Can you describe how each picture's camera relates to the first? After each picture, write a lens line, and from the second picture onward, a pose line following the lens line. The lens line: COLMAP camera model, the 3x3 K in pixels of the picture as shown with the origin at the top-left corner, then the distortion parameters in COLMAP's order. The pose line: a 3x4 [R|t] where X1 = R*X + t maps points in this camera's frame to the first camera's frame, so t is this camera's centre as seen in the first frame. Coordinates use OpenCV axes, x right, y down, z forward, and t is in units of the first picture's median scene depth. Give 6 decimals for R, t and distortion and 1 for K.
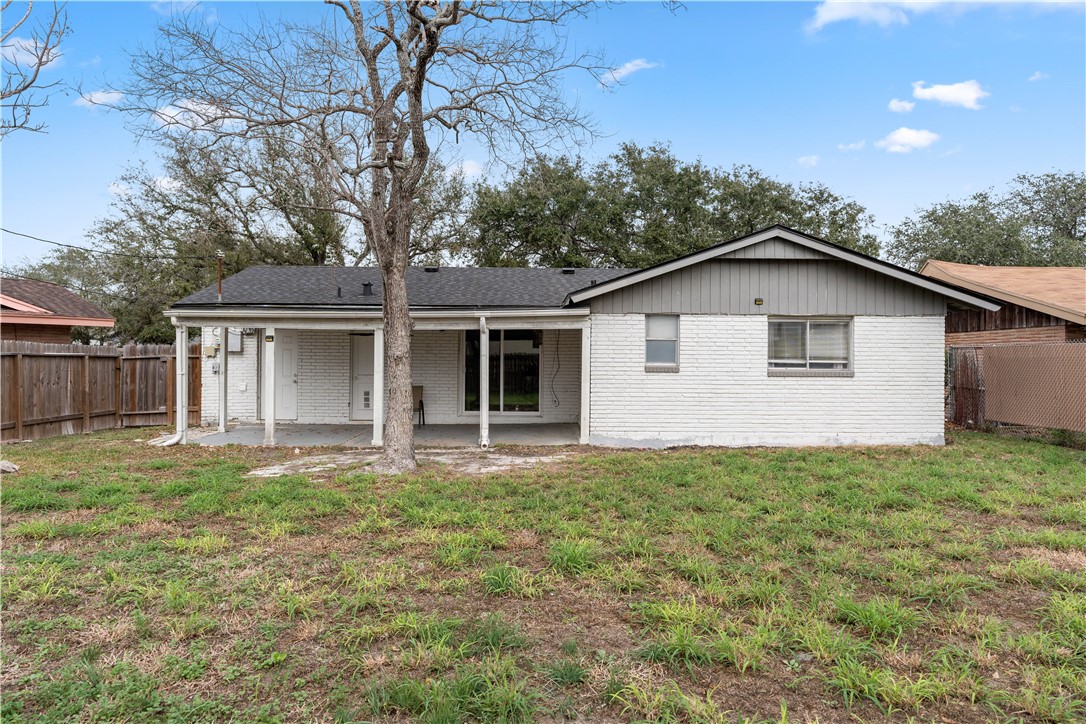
lens RADIAL K [[651.1, 0, 543.0], [0, 651.1, 362.0], [0, 0, 1]] dist [0.007207, 0.001040]
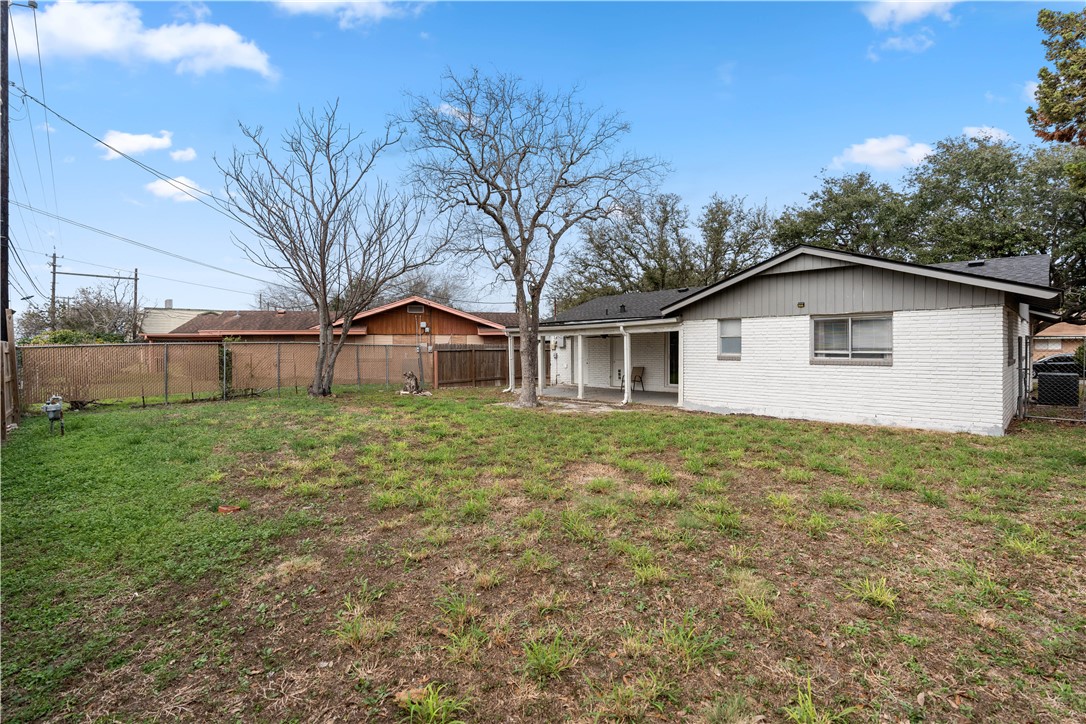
lens RADIAL K [[504.5, 0, 546.9], [0, 504.5, 342.0], [0, 0, 1]] dist [0.000055, 0.000228]
pose [[0.676722, -0.016717, -0.736049, 0.710097], [0.005807, 0.999832, -0.017368, -0.006465], [0.736216, 0.007479, 0.676706, -0.025598]]
